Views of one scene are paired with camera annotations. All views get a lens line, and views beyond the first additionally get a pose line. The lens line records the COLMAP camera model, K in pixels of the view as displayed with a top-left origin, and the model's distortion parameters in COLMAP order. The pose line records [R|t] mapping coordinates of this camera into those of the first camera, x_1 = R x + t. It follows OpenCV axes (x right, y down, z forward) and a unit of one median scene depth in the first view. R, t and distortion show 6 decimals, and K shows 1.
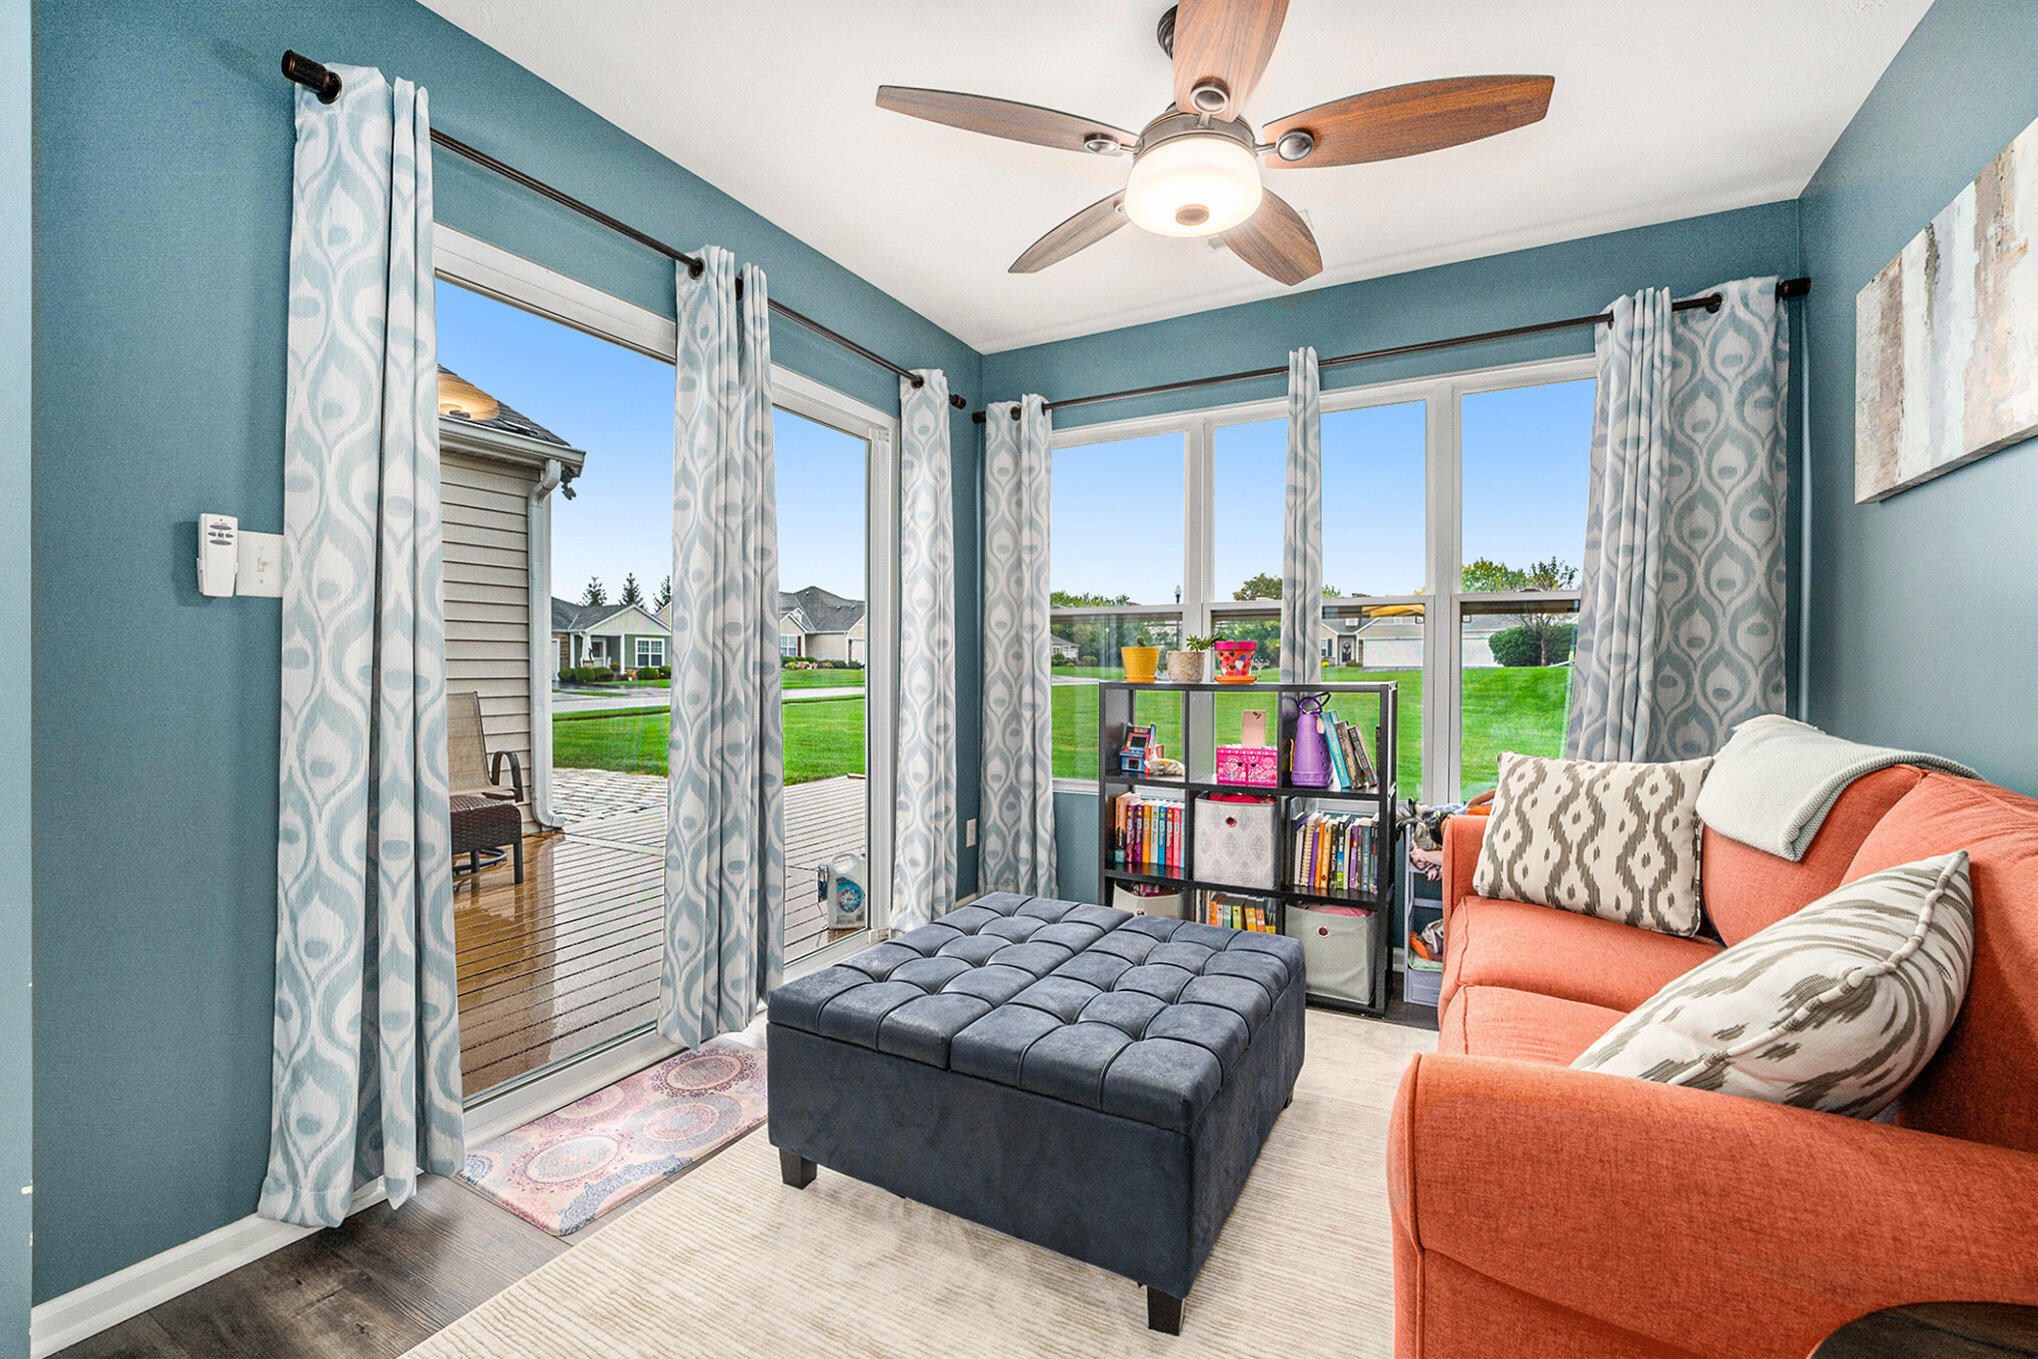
lens RADIAL K [[849.5, 0, 1020.2], [0, 849.5, 677.5], [0, 0, 1]] dist [-0.022494, 0.002680]
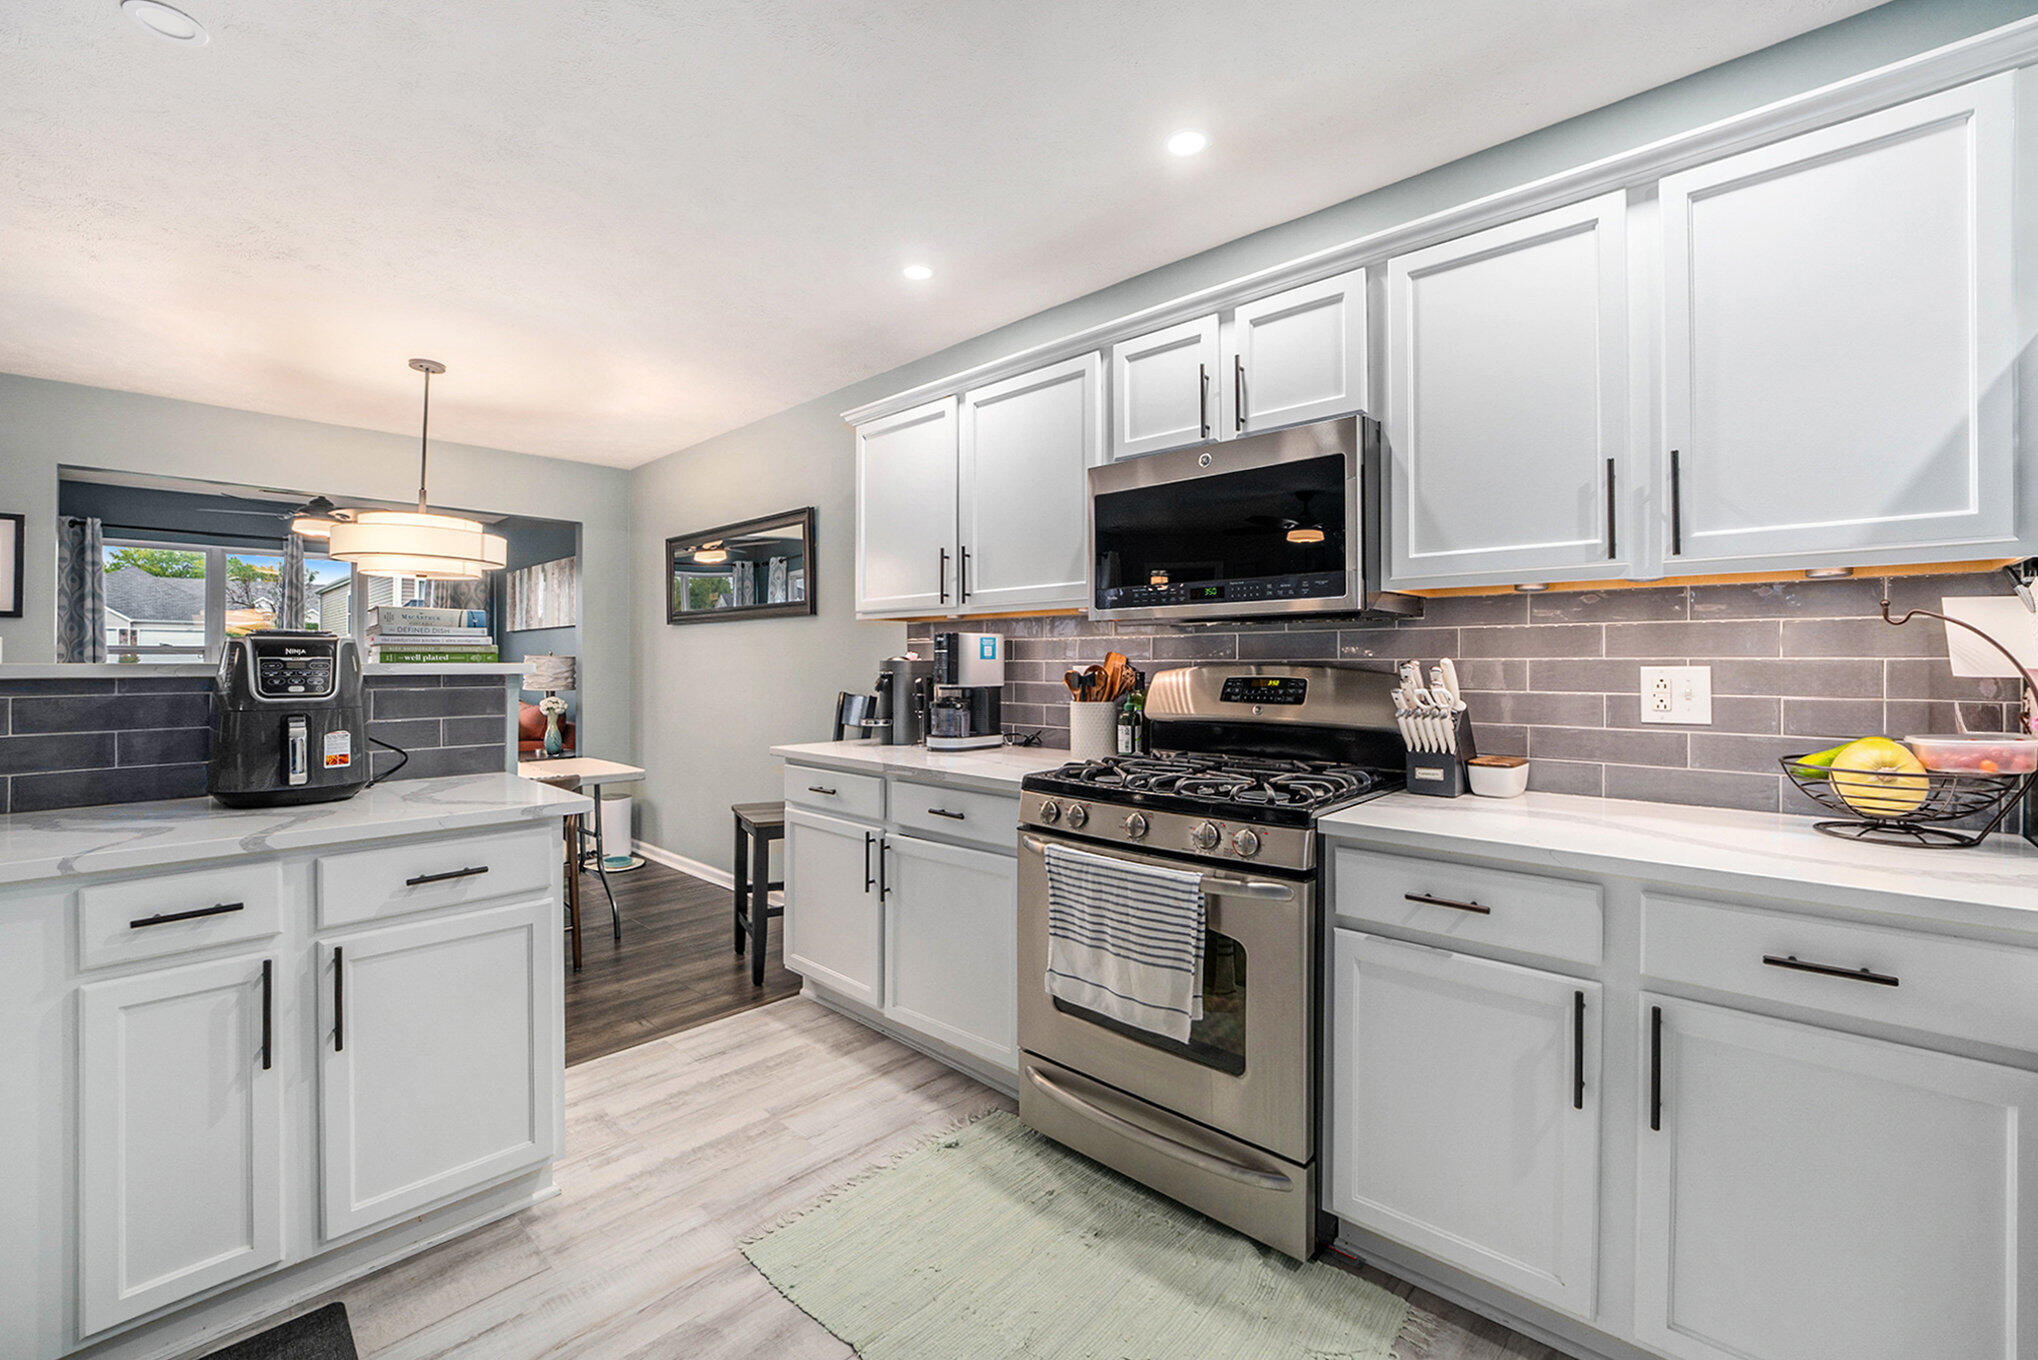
lens RADIAL K [[849.5, 0, 1031.5], [0, 849.5, 655.4], [0, 0, 1]] dist [-0.022494, 0.002680]
pose [[0.251203, 0.009784, 0.967885, -1.507380], [0.010966, 0.999856, -0.012954, -0.028825], [-0.967872, 0.013868, 0.251060, -1.630801]]
